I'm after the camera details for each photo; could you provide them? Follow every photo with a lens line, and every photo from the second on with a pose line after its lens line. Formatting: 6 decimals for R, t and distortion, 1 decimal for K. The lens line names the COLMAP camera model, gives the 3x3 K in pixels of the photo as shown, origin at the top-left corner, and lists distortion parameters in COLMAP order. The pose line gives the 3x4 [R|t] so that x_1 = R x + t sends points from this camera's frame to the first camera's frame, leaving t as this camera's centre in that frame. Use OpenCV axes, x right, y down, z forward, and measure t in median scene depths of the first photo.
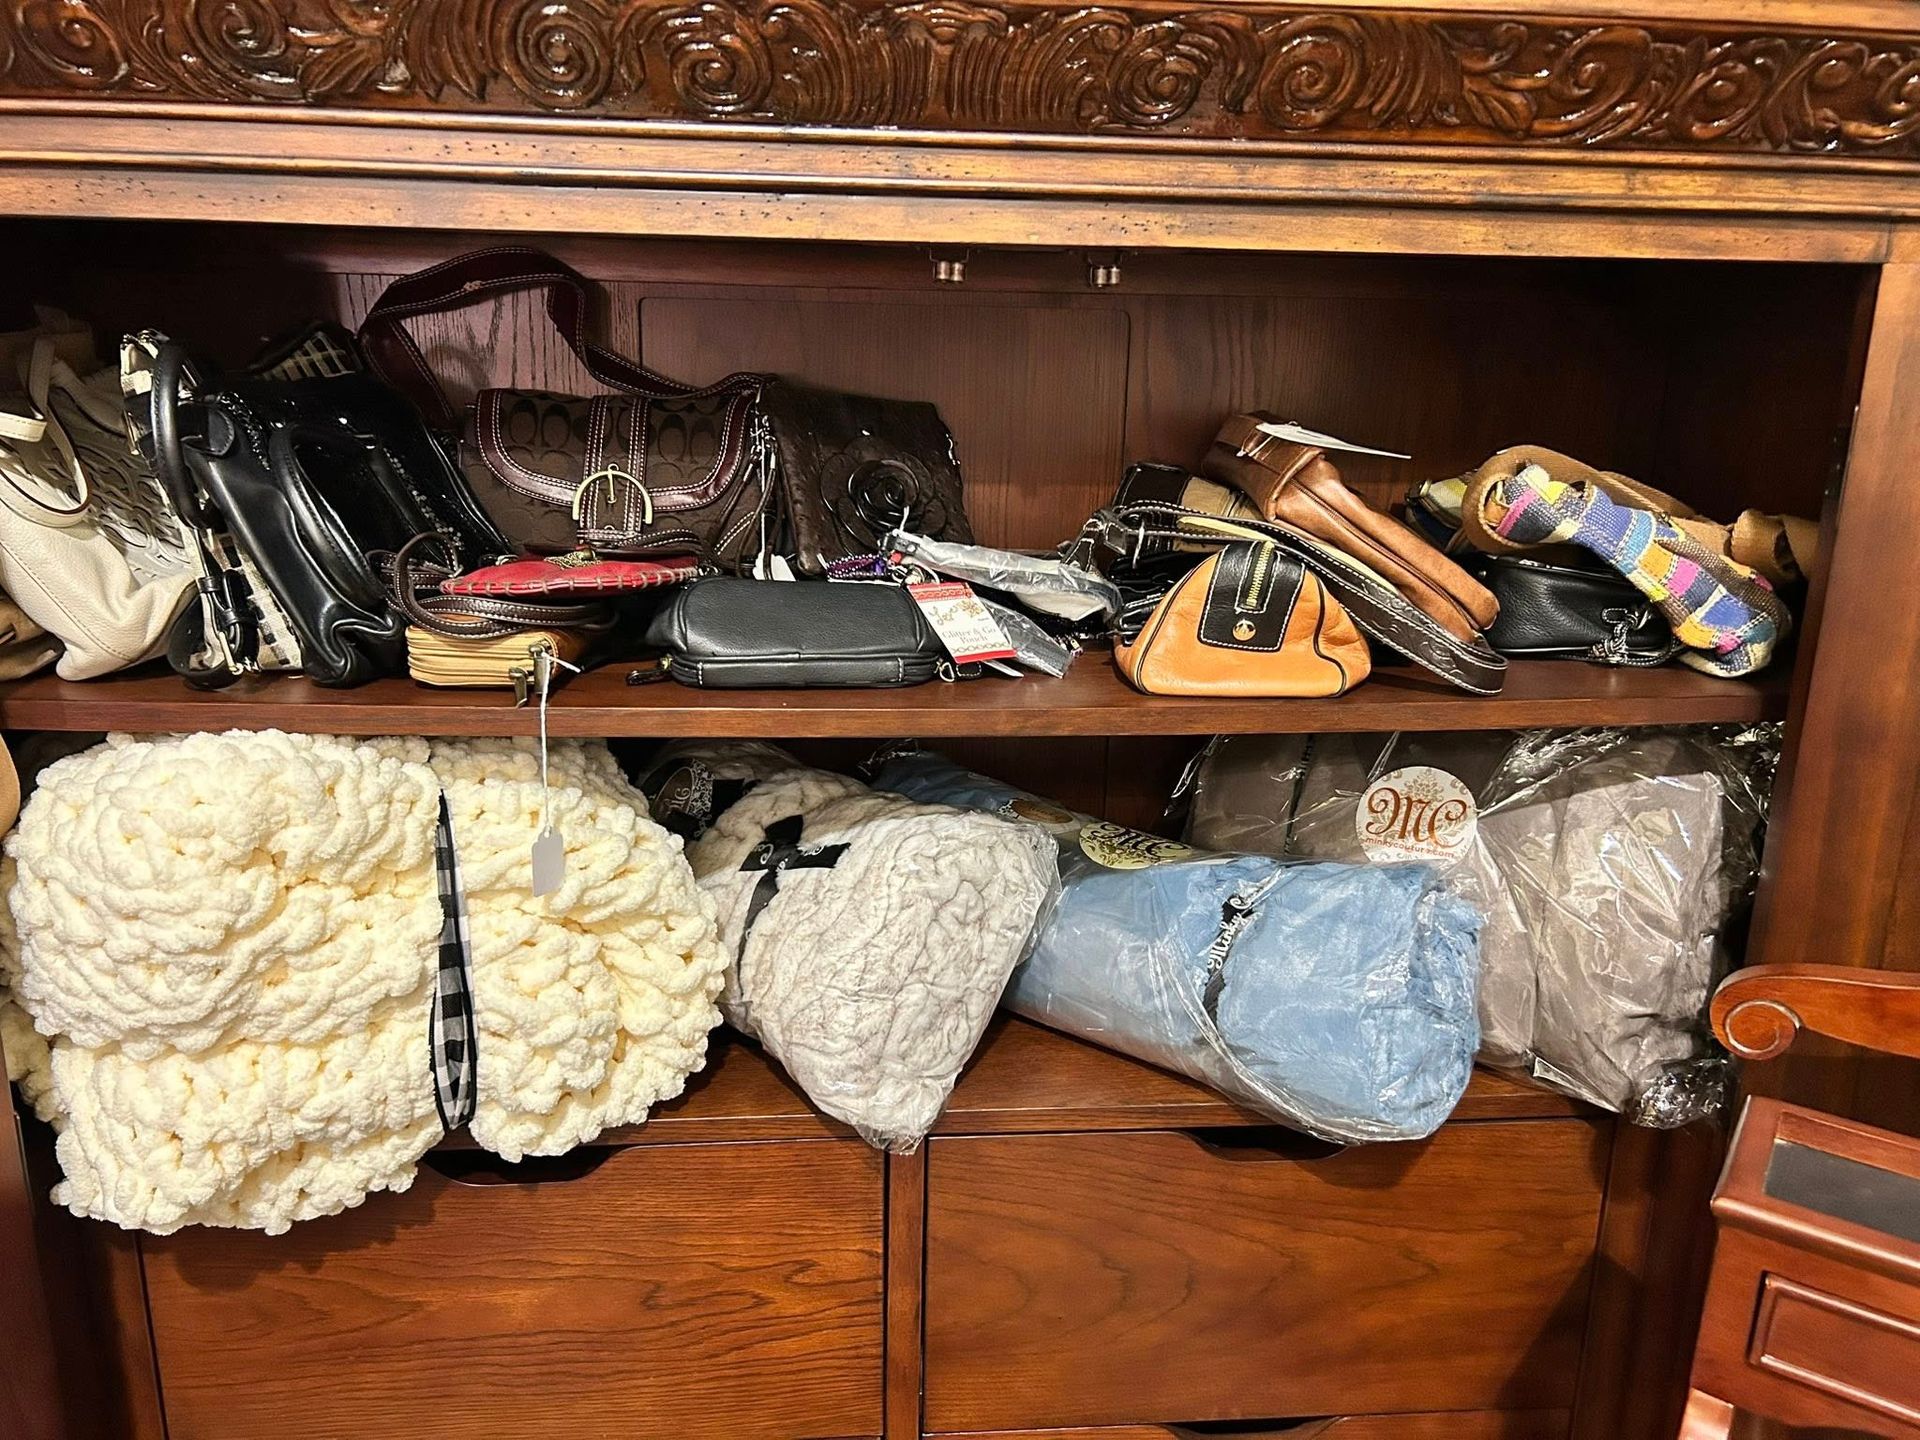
lens RADIAL K [[1436.7, 0, 956.7], [0, 1436.7, 720.8], [0, 0, 1]] dist [0.076340, -0.089507]
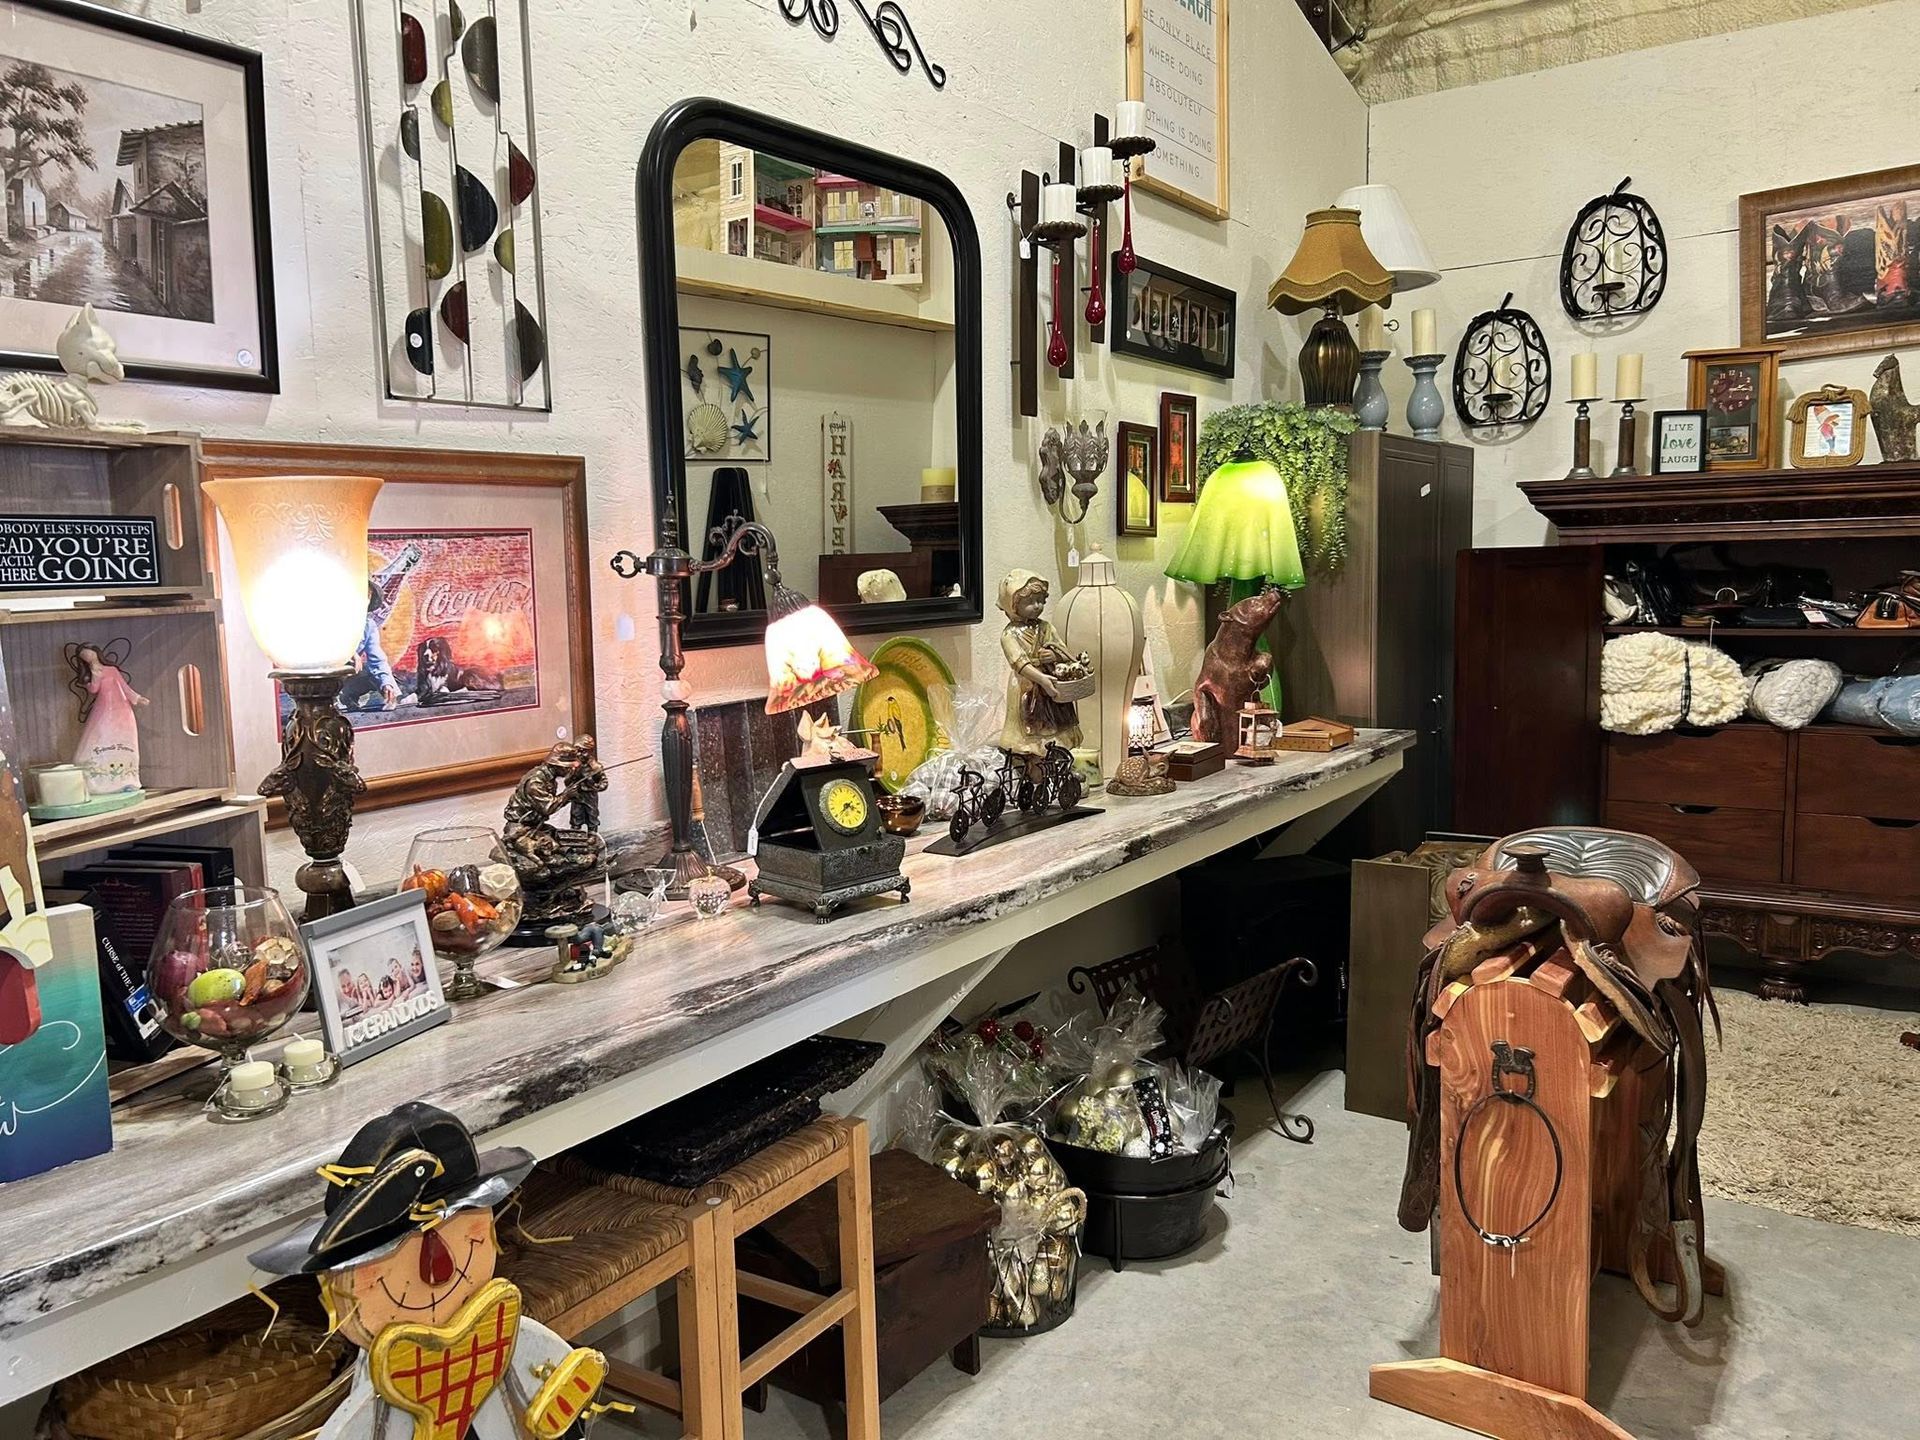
lens RADIAL K [[1436.7, 0, 956.7], [0, 1436.7, 720.8], [0, 0, 1]] dist [0.076340, -0.089507]
pose [[0.778119, 0.032930, -0.627253, 0.810603], [-0.120823, 0.987822, -0.098023, 1.053605], [0.616387, 0.152060, 0.772622, -4.221838]]
